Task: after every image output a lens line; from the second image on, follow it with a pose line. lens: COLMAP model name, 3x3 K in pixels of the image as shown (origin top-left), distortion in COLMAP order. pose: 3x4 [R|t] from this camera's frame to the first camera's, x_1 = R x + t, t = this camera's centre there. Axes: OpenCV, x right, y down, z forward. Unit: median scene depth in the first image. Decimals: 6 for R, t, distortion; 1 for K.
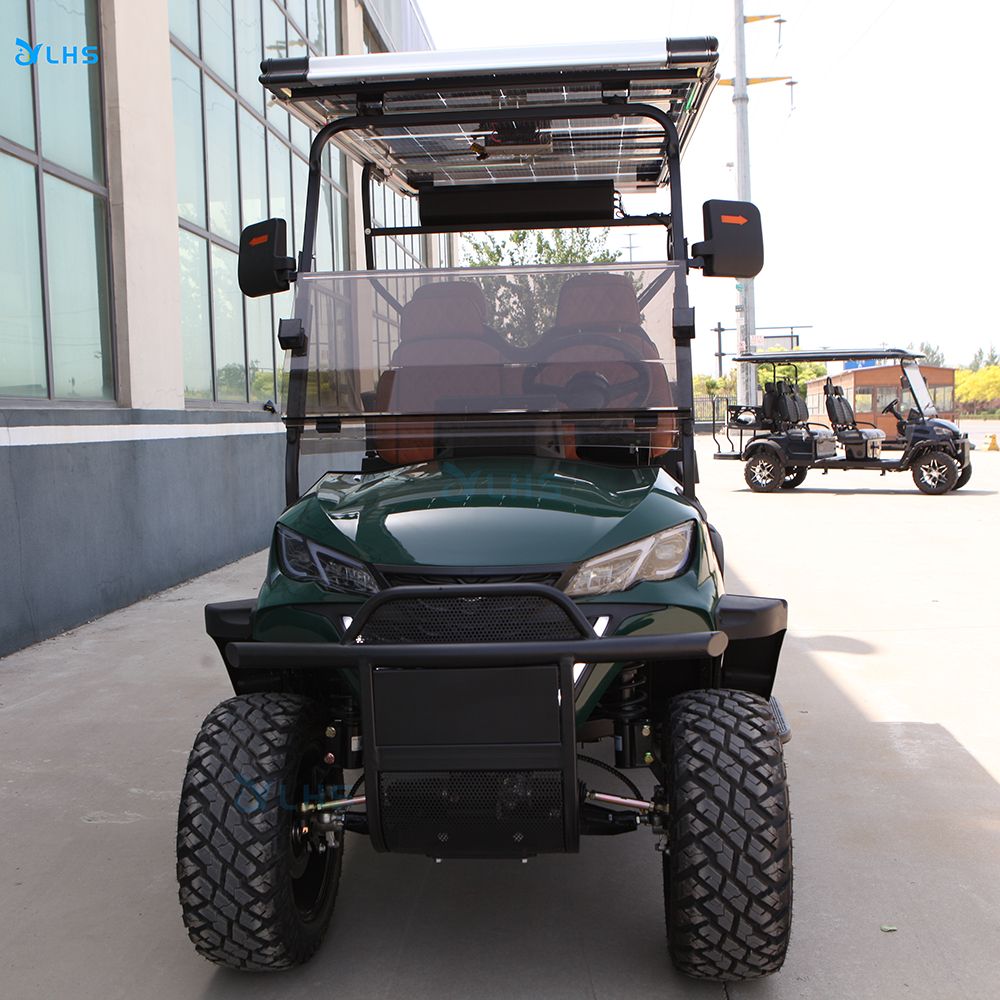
lens RADIAL K [[1214.3, 0, 492.0], [0, 1214.3, 506.1], [0, 0, 1]] dist [-0.065779, 0.000000]
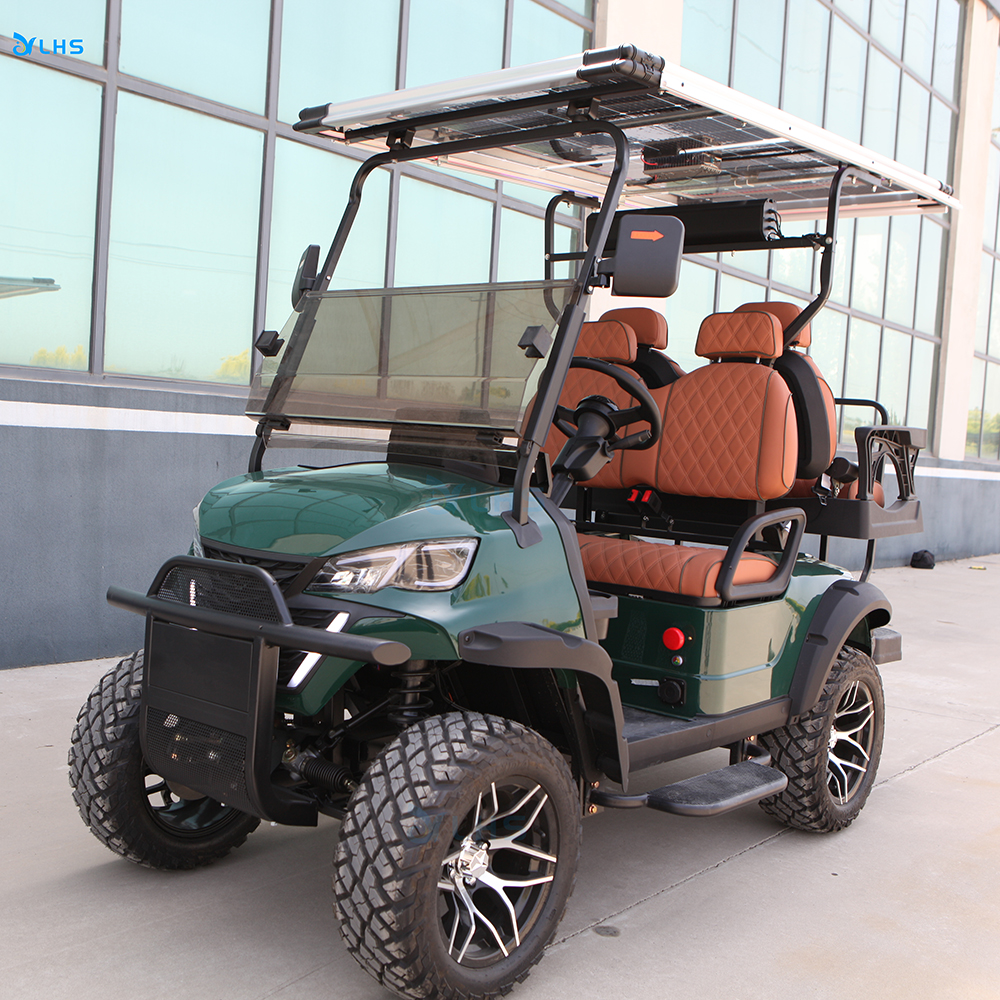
lens RADIAL K [[1214.3, 0, 466.6], [0, 1214.3, 517.6], [0, 0, 1]] dist [-0.065779, 0.000000]
pose [[0.804846, 0.116620, -0.581913, 0.825564], [-0.127718, 0.991565, 0.022071, -0.029184], [0.579578, 0.056557, 0.812952, 0.212125]]
